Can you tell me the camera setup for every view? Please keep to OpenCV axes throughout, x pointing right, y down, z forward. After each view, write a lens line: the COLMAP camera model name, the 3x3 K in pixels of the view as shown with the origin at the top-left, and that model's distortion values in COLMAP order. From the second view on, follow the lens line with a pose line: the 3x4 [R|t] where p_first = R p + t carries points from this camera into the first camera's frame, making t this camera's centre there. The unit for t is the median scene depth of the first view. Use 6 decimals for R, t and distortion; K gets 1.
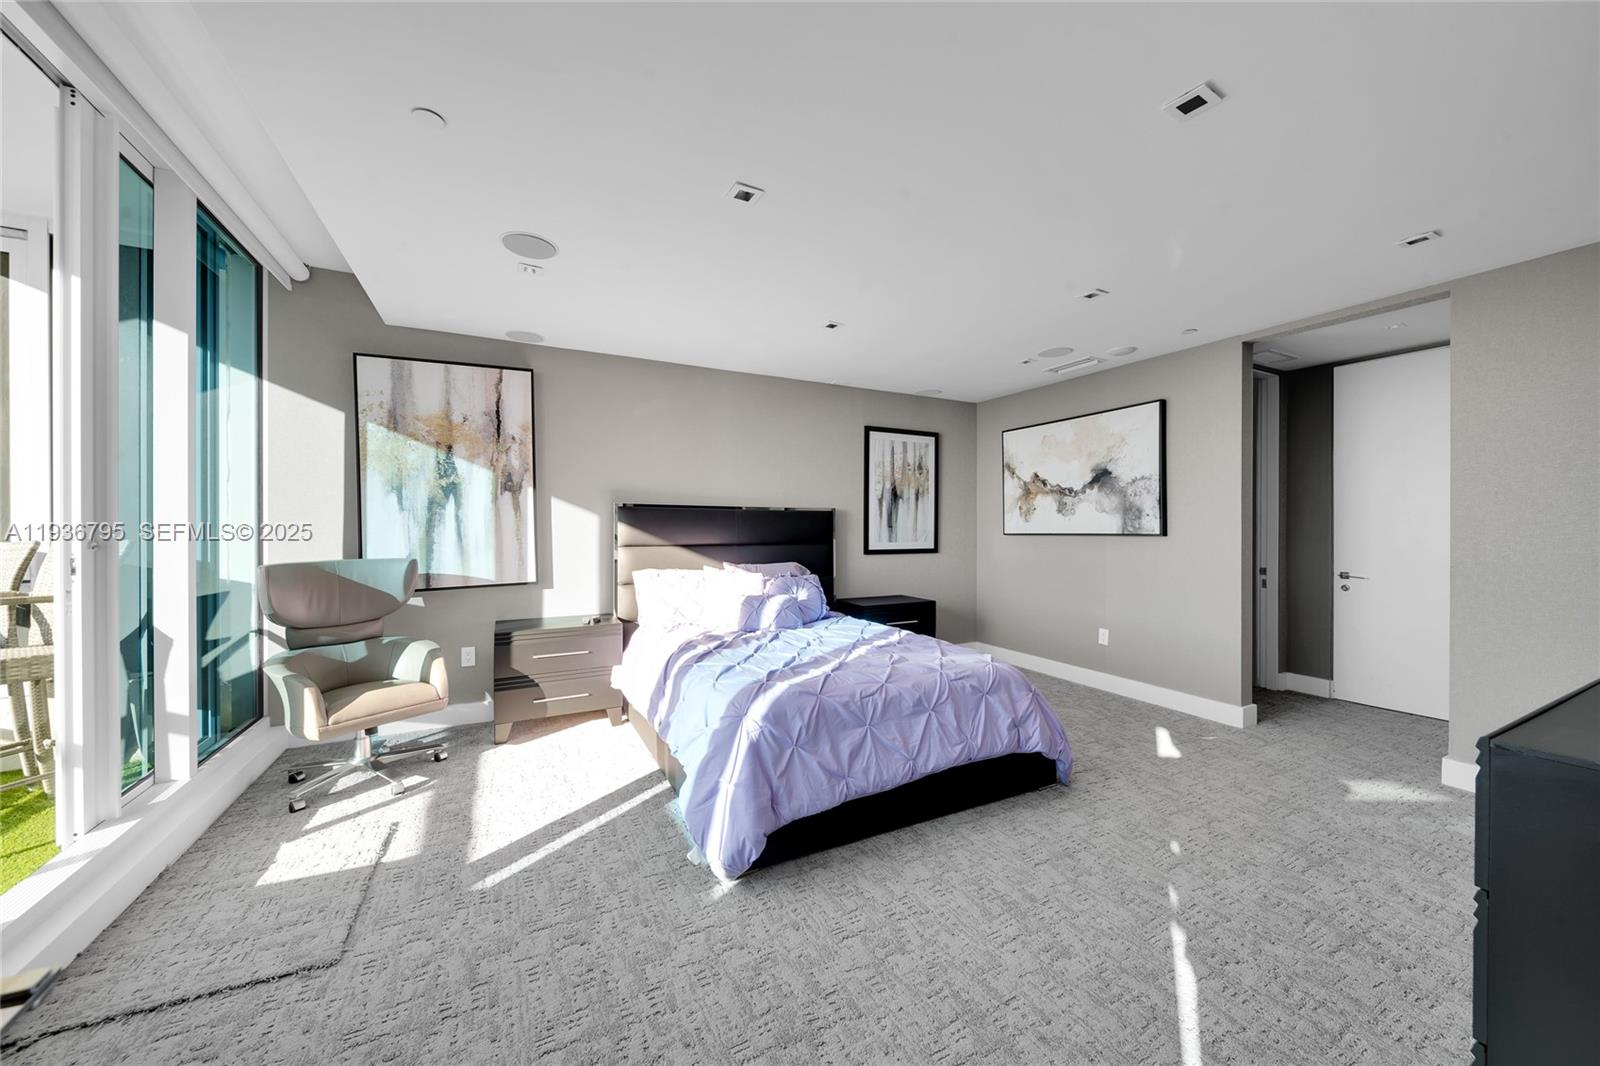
lens RADIAL K [[562.2, 0, 796.5], [0, 562.2, 530.6], [0, 0, 1]] dist [0.000623, -0.000334]
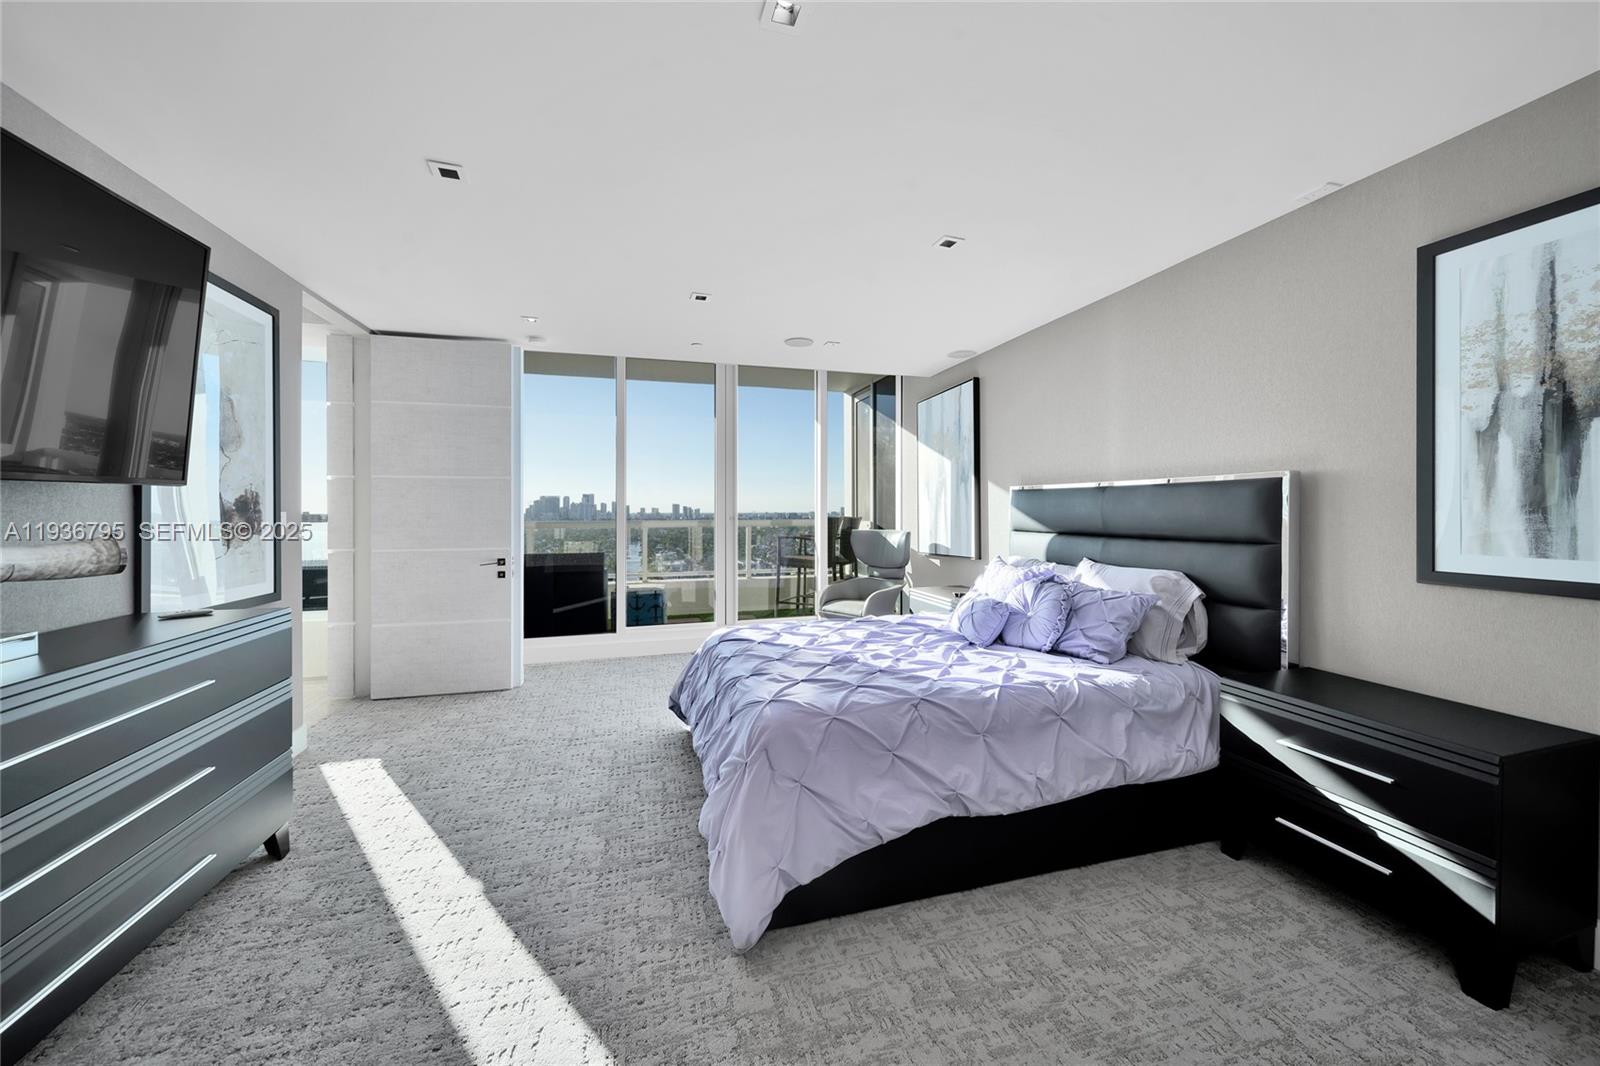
lens RADIAL K [[562.2, 0, 801.0], [0, 562.2, 516.7], [0, 0, 1]] dist [0.000623, -0.000334]
pose [[-0.177122, 0.009093, -0.984147, 0.571790], [-0.007377, 0.999917, 0.010566, -0.002798], [0.984161, 0.009132, -0.177040, 0.641399]]
